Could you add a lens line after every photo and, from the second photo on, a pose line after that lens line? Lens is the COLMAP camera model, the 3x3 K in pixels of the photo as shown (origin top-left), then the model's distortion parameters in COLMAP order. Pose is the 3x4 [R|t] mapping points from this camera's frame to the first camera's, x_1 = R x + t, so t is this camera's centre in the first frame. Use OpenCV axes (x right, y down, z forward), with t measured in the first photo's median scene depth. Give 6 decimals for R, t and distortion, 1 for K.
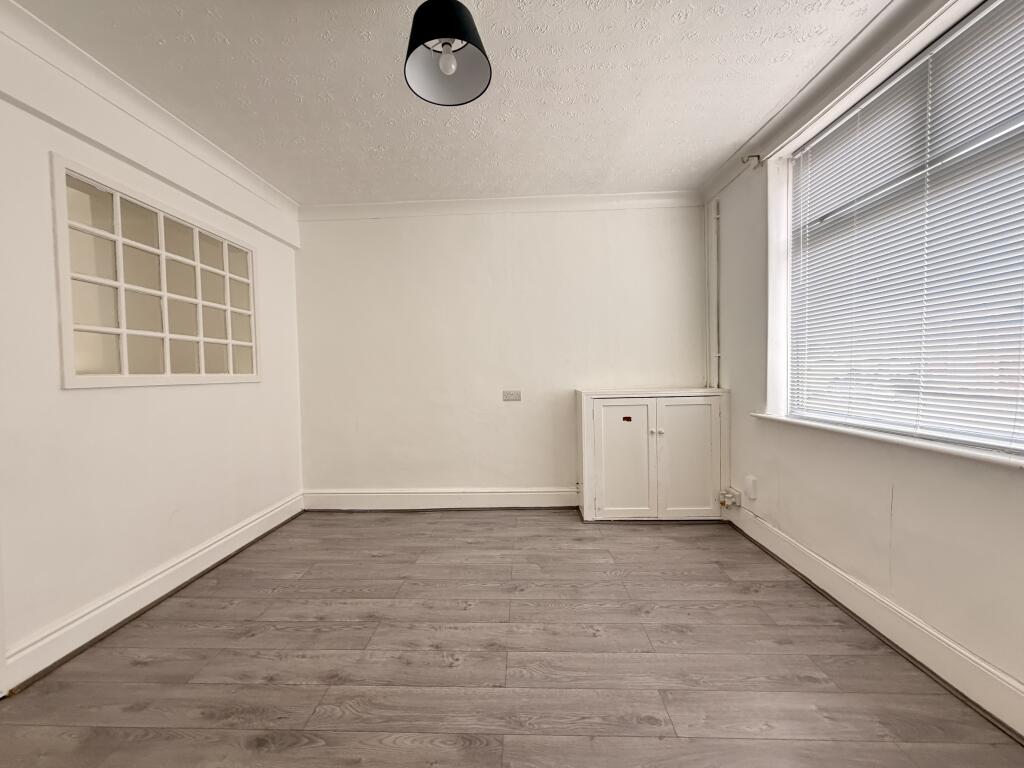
lens RADIAL K [[404.3, 0, 510.1], [0, 404.3, 385.2], [0, 0, 1]] dist [0.006567, -0.000933]
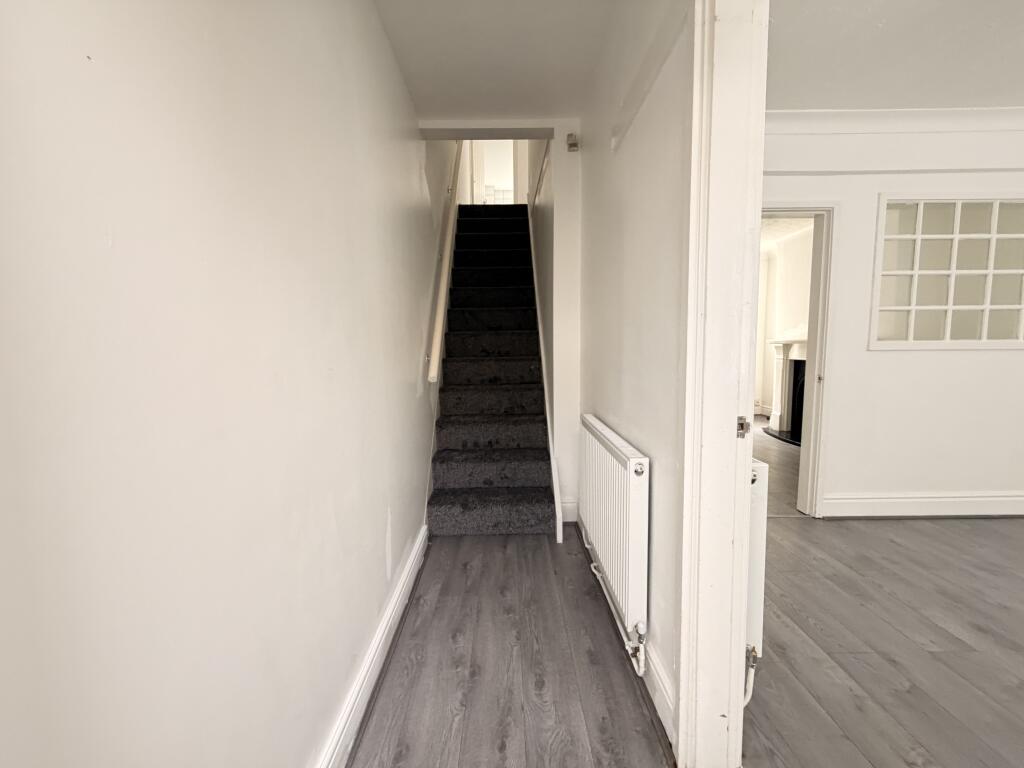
lens RADIAL K [[404.3, 0, 514.7], [0, 404.3, 385.5], [0, 0, 1]] dist [0.006567, -0.000933]
pose [[0.036102, 0.098272, -0.994505, 0.333552], [-0.029597, 0.994822, 0.097229, 0.028101], [0.998910, 0.025924, 0.038823, -0.331131]]
